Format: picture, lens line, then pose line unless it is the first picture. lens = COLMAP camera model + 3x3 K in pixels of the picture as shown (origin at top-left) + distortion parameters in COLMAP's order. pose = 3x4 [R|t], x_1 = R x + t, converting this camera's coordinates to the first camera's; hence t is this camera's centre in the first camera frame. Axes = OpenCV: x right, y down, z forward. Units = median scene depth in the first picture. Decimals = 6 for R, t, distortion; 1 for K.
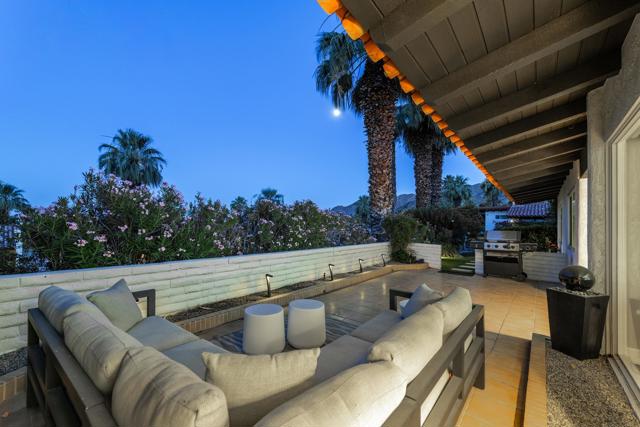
lens RADIAL K [[265.7, 0, 315.6], [0, 265.7, 228.8], [0, 0, 1]] dist [0.013168, -0.002038]
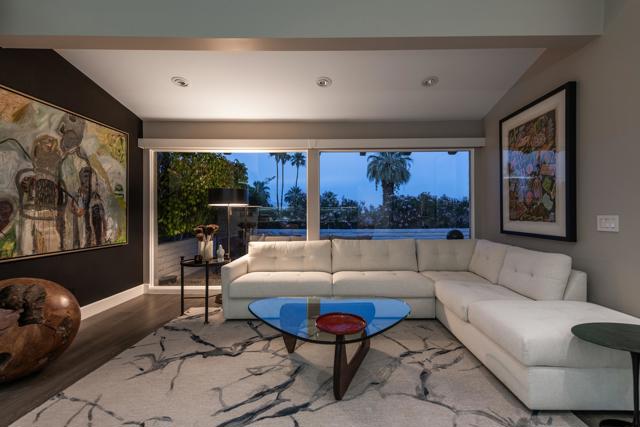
lens RADIAL K [[292.2, 0, 332.5], [0, 292.2, 214.1], [0, 0, 1]] dist [0.015157, -0.005345]
pose [[0.641249, -0.026658, -0.766870, 0.525028], [0.010697, 0.999610, -0.025805, 0.022718], [0.767259, 0.008344, 0.641284, -0.195318]]
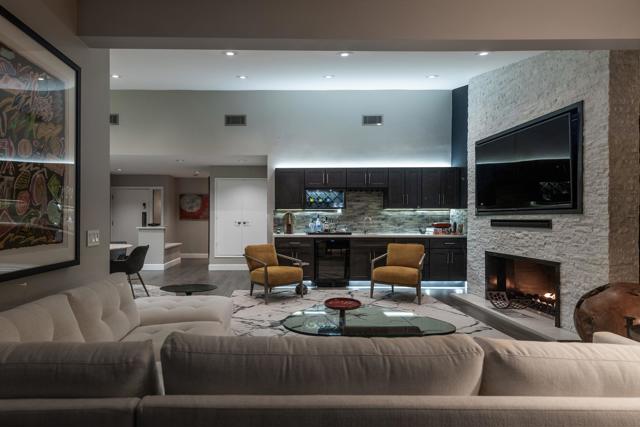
lens RADIAL K [[337.8, 0, 278.7], [0, 337.8, 218.6], [0, 0, 1]] dist [0.004441, -0.005342]
pose [[-0.649702, -0.027442, 0.759694, 0.159370], [-0.008776, 0.999552, 0.028601, 0.000131], [-0.760139, 0.011915, -0.649652, 0.207014]]
